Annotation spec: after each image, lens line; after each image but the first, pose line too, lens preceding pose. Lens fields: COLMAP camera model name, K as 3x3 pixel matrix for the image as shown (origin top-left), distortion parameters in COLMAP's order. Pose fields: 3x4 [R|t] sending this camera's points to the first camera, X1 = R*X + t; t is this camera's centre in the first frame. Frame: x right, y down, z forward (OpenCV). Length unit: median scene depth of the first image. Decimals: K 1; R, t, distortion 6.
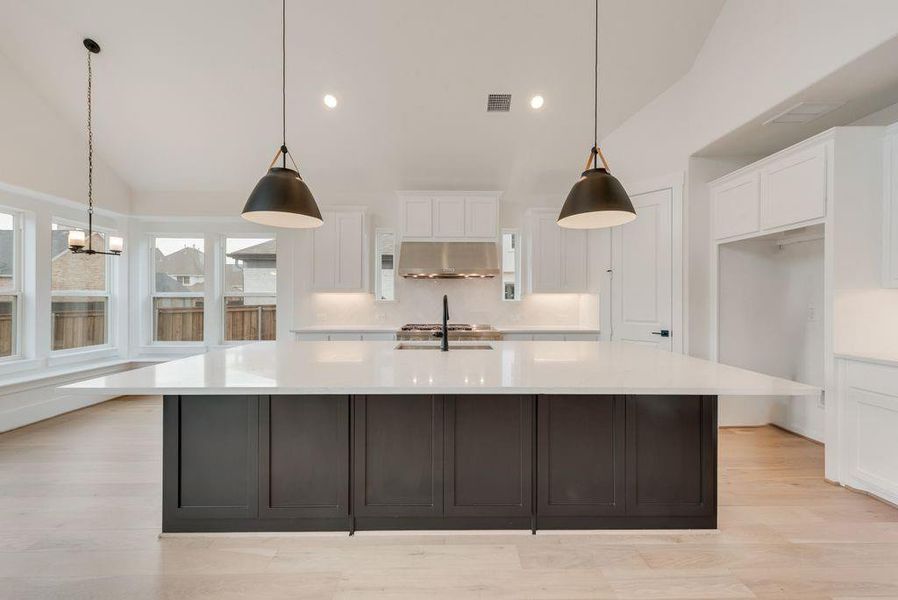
lens RADIAL K [[351.7, 0, 452.2], [0, 351.7, 300.3], [0, 0, 1]] dist [0.007586, 0.000072]
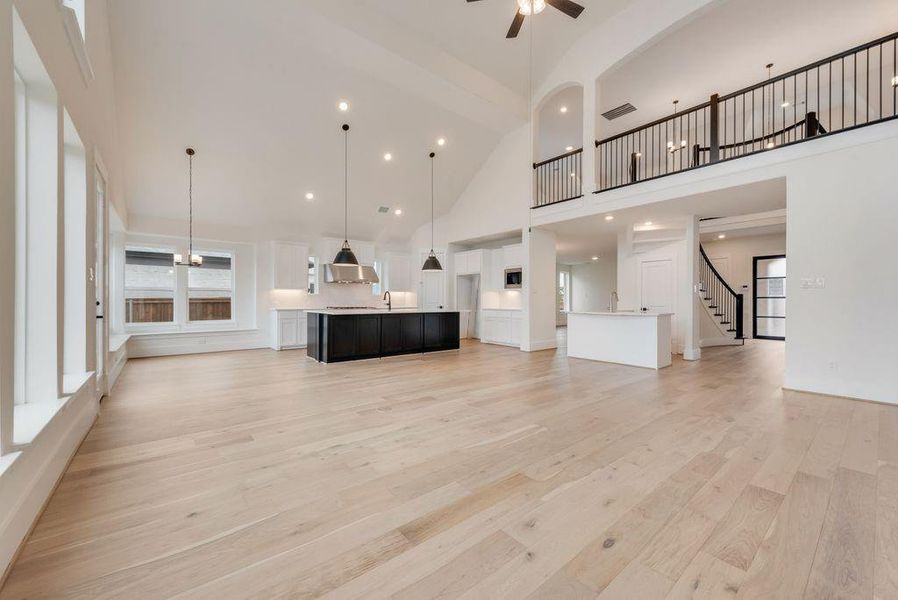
lens RADIAL K [[351.7, 0, 450.8], [0, 351.7, 300.7], [0, 0, 1]] dist [0.007586, 0.000072]
pose [[0.787651, -0.002529, 0.616116, -0.809725], [0.000234, 0.999993, 0.003806, 0.031003], [-0.616121, -0.002854, 0.787646, -0.946037]]
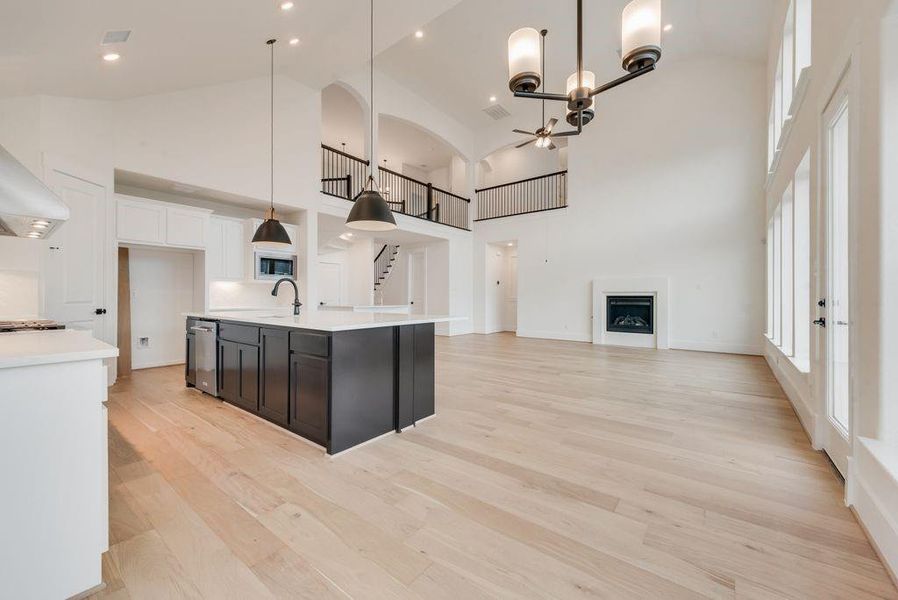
lens RADIAL K [[351.7, 0, 455.8], [0, 351.7, 297.5], [0, 0, 1]] dist [0.007586, 0.000072]
pose [[-0.783145, -0.007933, 0.621788, -0.832542], [-0.007680, 0.999966, 0.003085, 0.032564], [-0.621792, -0.002359, -0.783179, 0.966851]]
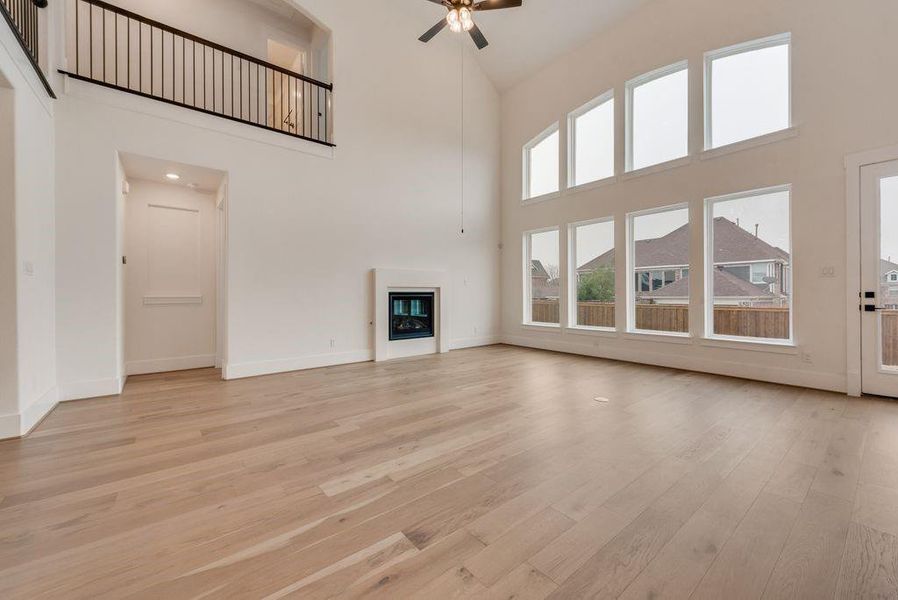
lens RADIAL K [[351.7, 0, 447.5], [0, 351.7, 291.5], [0, 0, 1]] dist [0.007586, 0.000072]
pose [[-0.793768, -0.004919, -0.608201, 0.352715], [0.002338, 0.999935, -0.011138, 0.037498], [0.608217, -0.010263, -0.793705, 0.208921]]
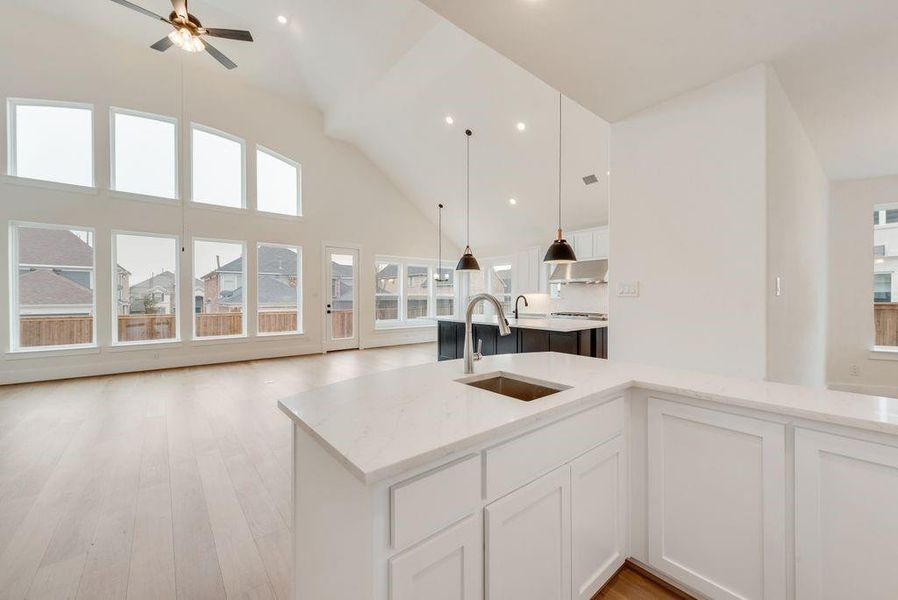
lens RADIAL K [[351.7, 0, 452.9], [0, 351.7, 300.8], [0, 0, 1]] dist [0.007586, 0.000072]
pose [[0.624942, 0.004906, -0.780656, 0.882513], [0.002741, 0.999960, 0.008479, -0.001677], [0.780666, -0.007439, 0.624904, -0.475384]]
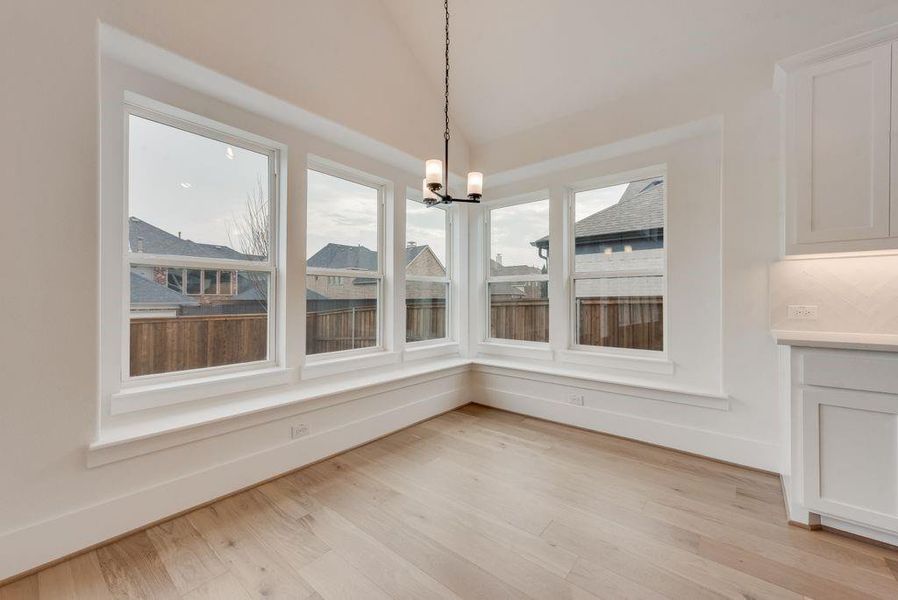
lens RADIAL K [[351.7, 0, 454.8], [0, 351.7, 297.1], [0, 0, 1]] dist [0.007586, 0.000072]
pose [[0.763759, -0.006334, -0.645470, -0.448153], [0.001982, 0.999970, -0.007468, 0.033972], [0.645498, 0.004424, 0.763749, 0.391673]]
